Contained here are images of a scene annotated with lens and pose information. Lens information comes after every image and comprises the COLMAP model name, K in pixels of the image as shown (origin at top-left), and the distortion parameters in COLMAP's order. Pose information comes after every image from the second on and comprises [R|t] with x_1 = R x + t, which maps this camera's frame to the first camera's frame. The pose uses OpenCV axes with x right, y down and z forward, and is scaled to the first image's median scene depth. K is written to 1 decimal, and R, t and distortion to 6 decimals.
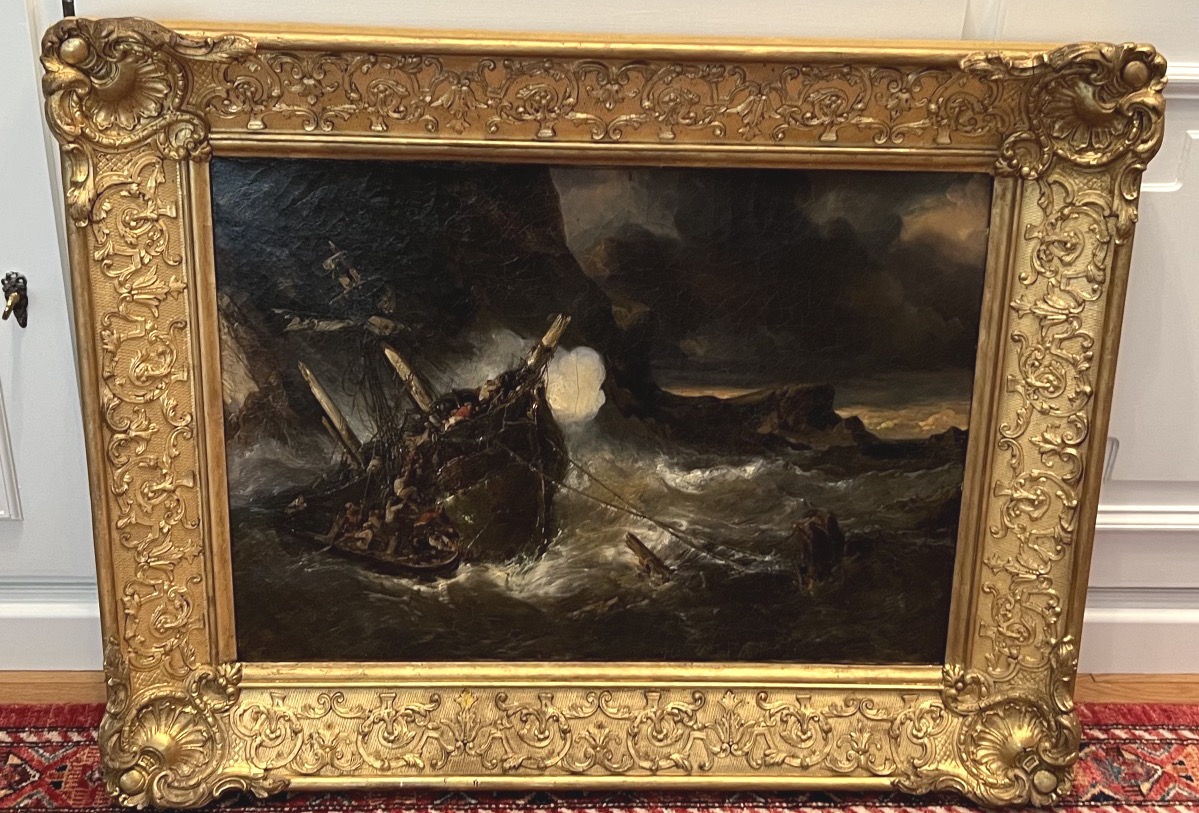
lens RADIAL K [[1506.0, 0, 599.5], [0, 1506.0, 406.5], [0, 0, 1]] dist [0.349961, -1.576126]
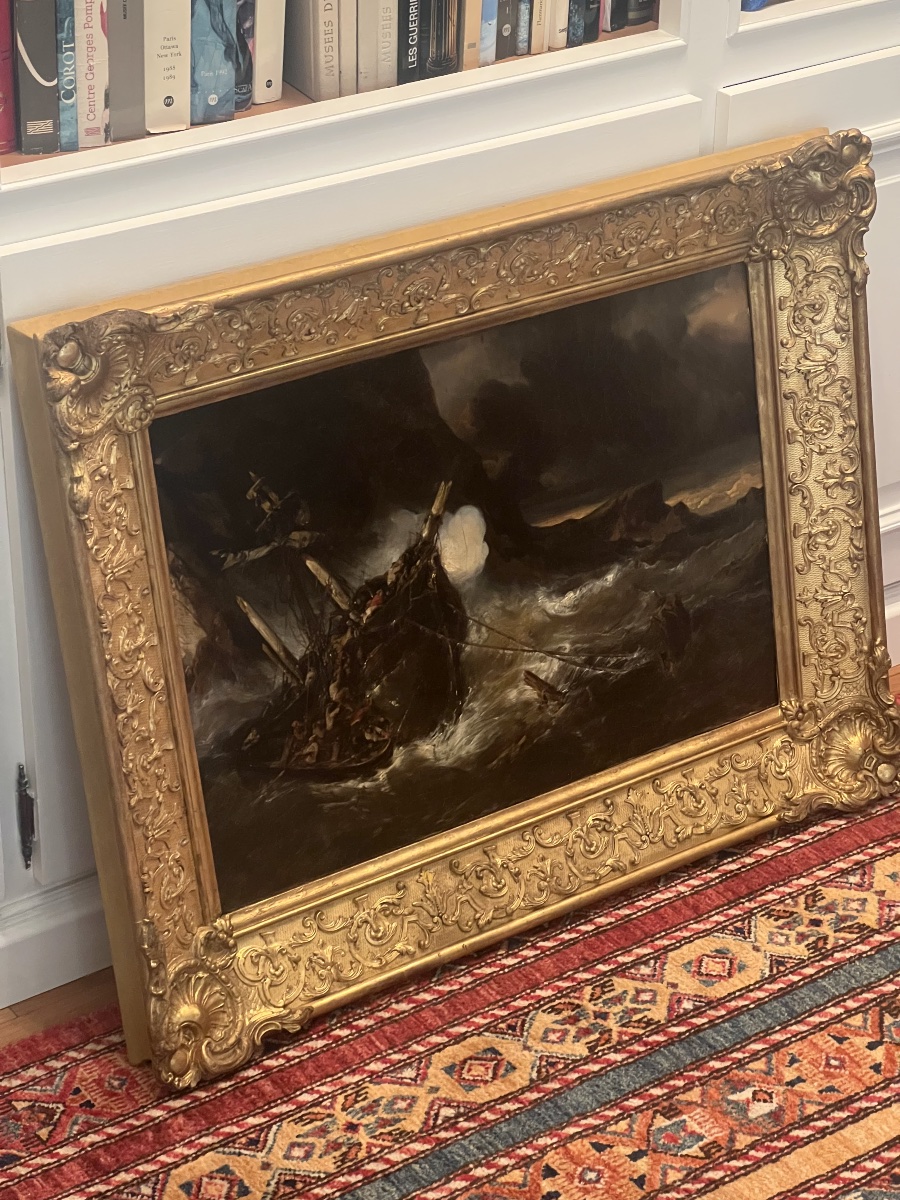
lens RADIAL K [[2694.0, 0, 450.0], [0, 2694.0, 600.0], [0, 0, 1]] dist [0.039818, -0.059411]
pose [[0.843568, -0.285984, 0.454540, -0.864965], [0.281981, 0.956219, 0.078305, -0.123572], [-0.457033, 0.062116, 0.887278, -0.626785]]
